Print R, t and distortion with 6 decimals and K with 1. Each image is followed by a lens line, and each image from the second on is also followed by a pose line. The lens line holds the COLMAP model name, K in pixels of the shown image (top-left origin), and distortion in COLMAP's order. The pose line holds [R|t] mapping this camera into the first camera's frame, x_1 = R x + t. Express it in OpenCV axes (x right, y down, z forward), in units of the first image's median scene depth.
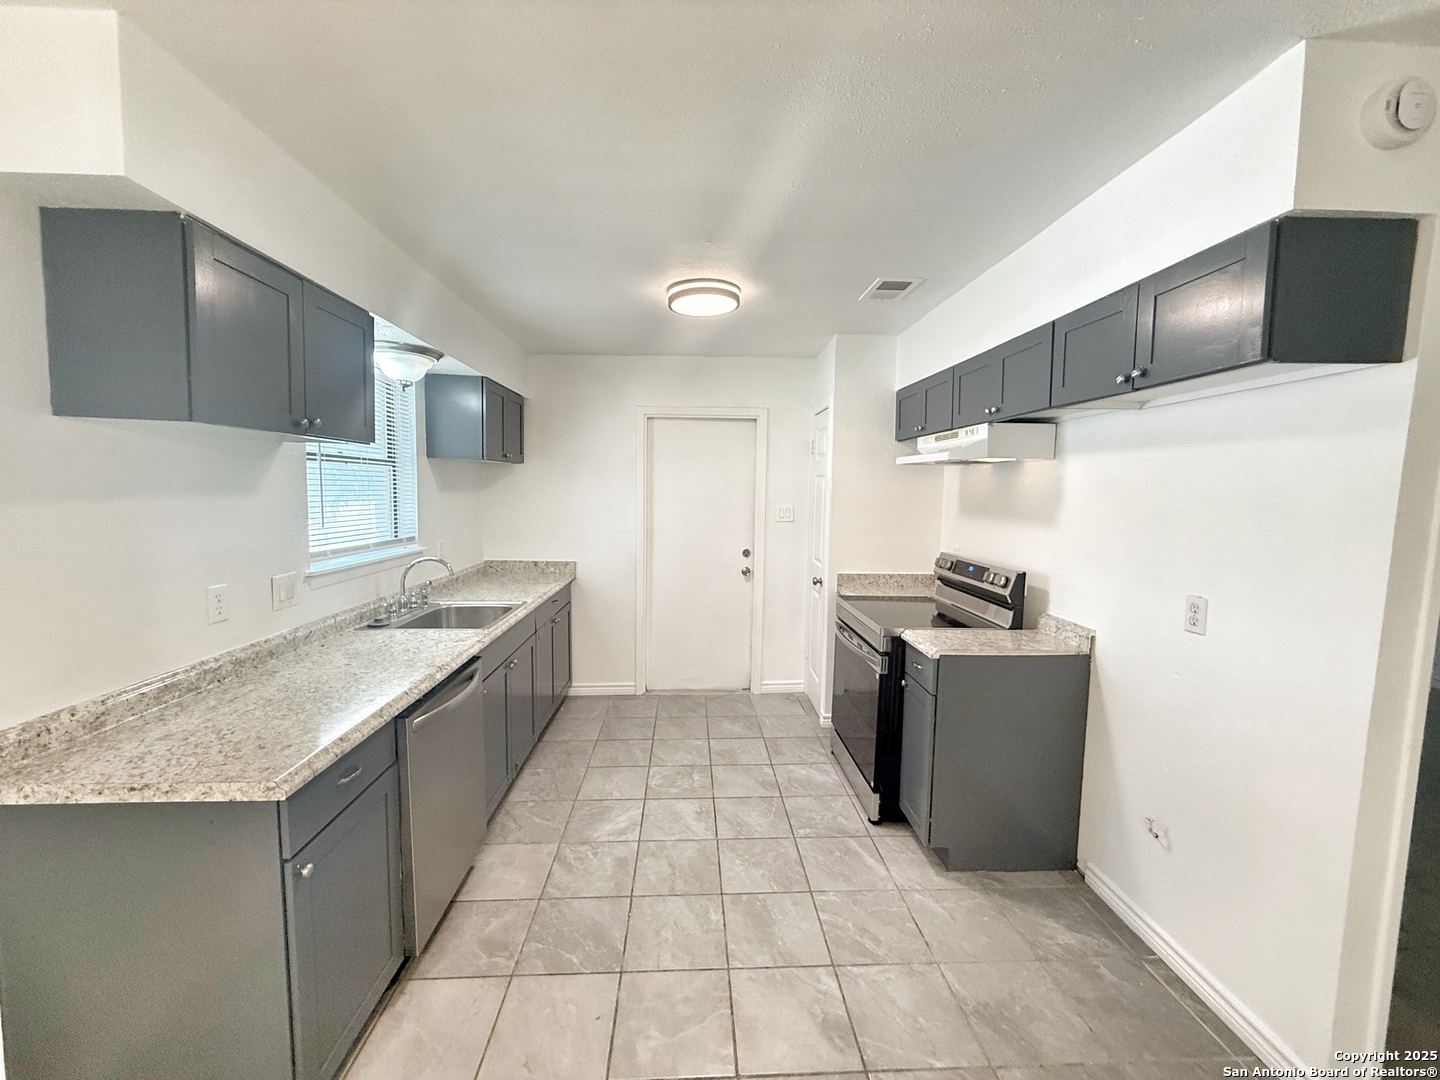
lens RADIAL K [[576.5, 0, 716.1], [0, 576.5, 538.0], [0, 0, 1]] dist [-0.000422, 0.000081]
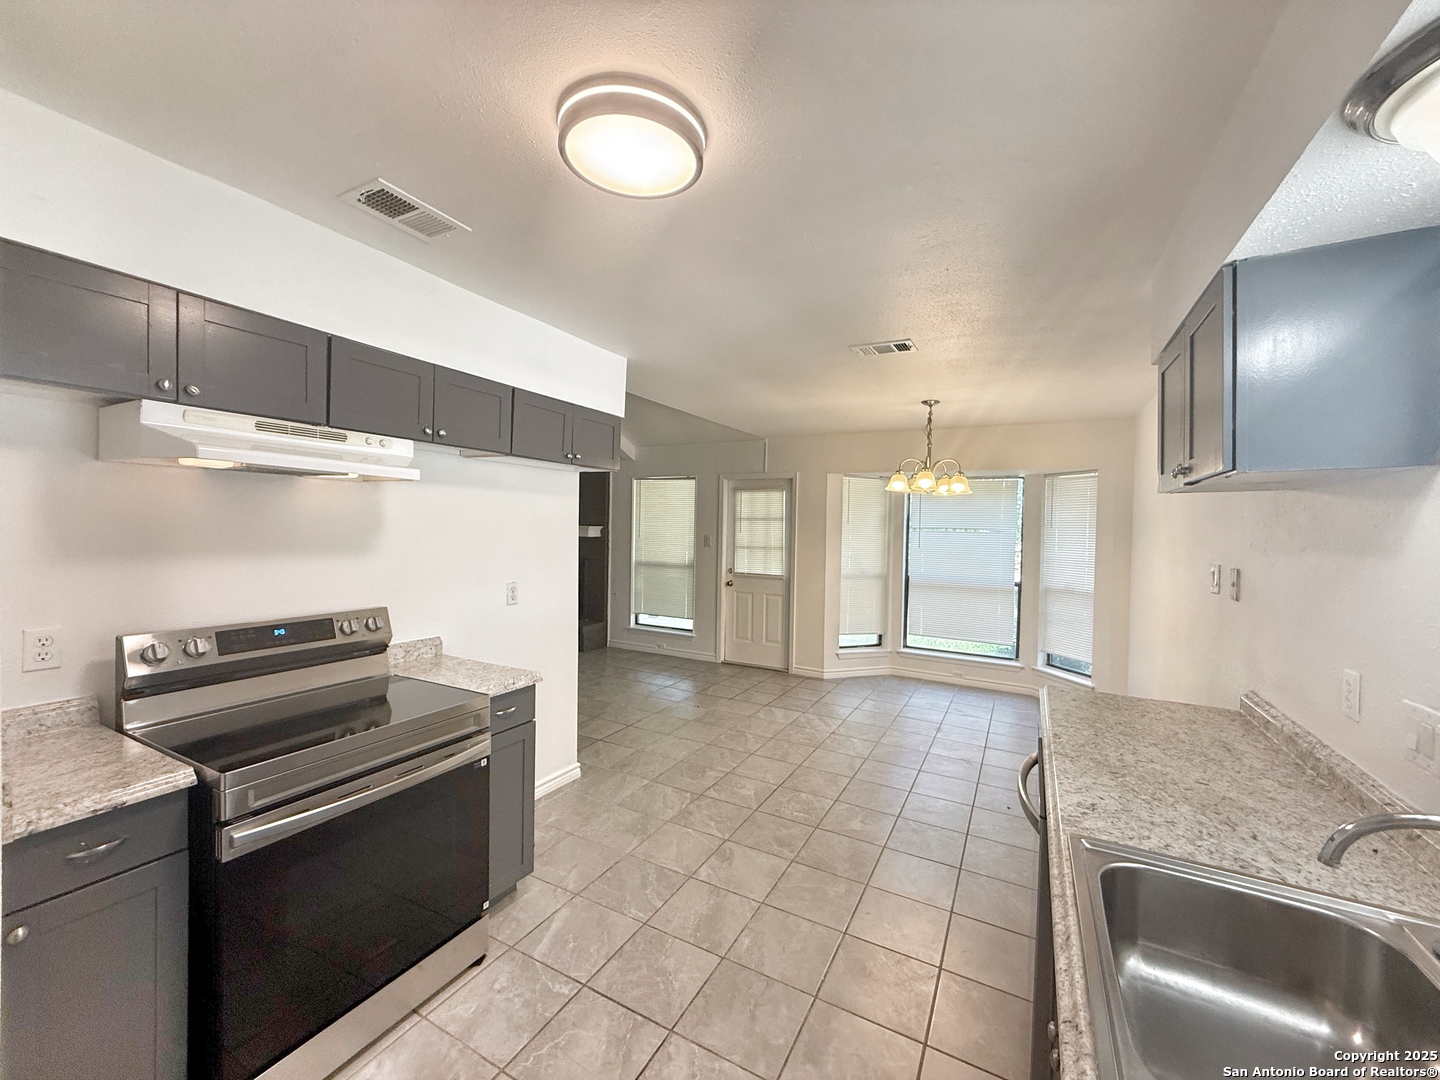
lens RADIAL K [[567.4, 0, 720.8], [0, 567.4, 539.1], [0, 0, 1]] dist [-0.000384, -0.000024]
pose [[-0.855786, -0.042221, 0.515604, -0.415288], [0.012243, 0.994732, 0.101775, -0.146041], [-0.517185, 0.093410, -0.850761, 1.653423]]
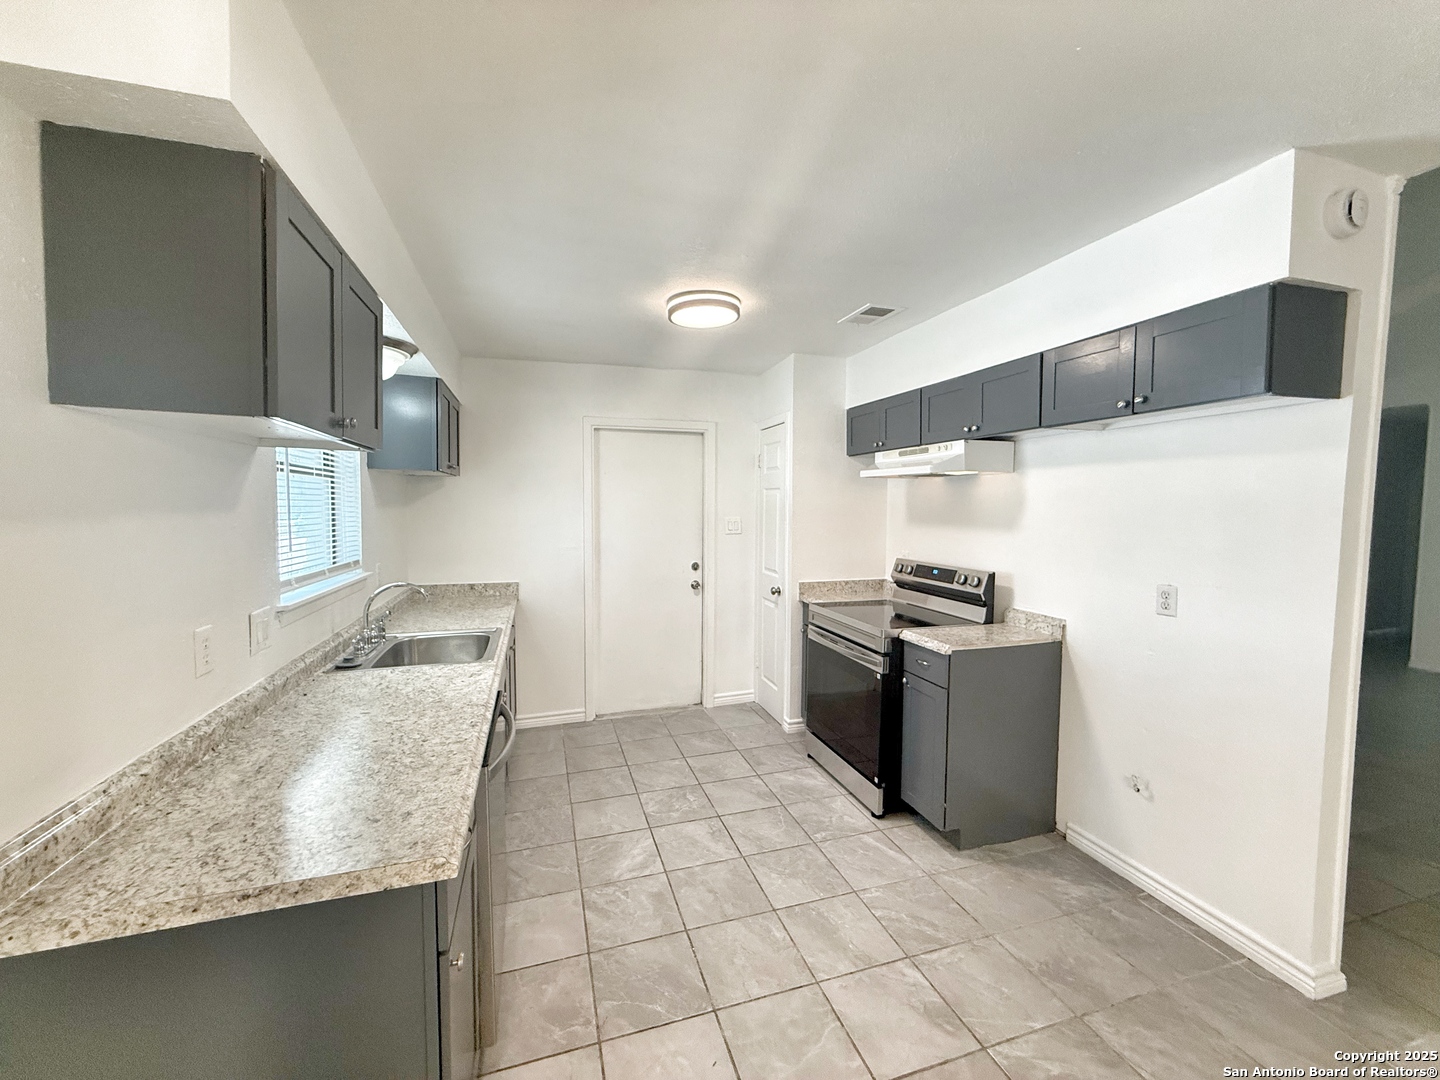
lens RADIAL K [[576.5, 0, 716.1], [0, 576.5, 538.0], [0, 0, 1]] dist [-0.000422, 0.000081]
pose [[0.967471, -0.024684, 0.251775, -0.306696], [0.031243, 0.999268, -0.022085, 0.000127], [-0.251045, 0.029232, 0.967534, 0.050384]]
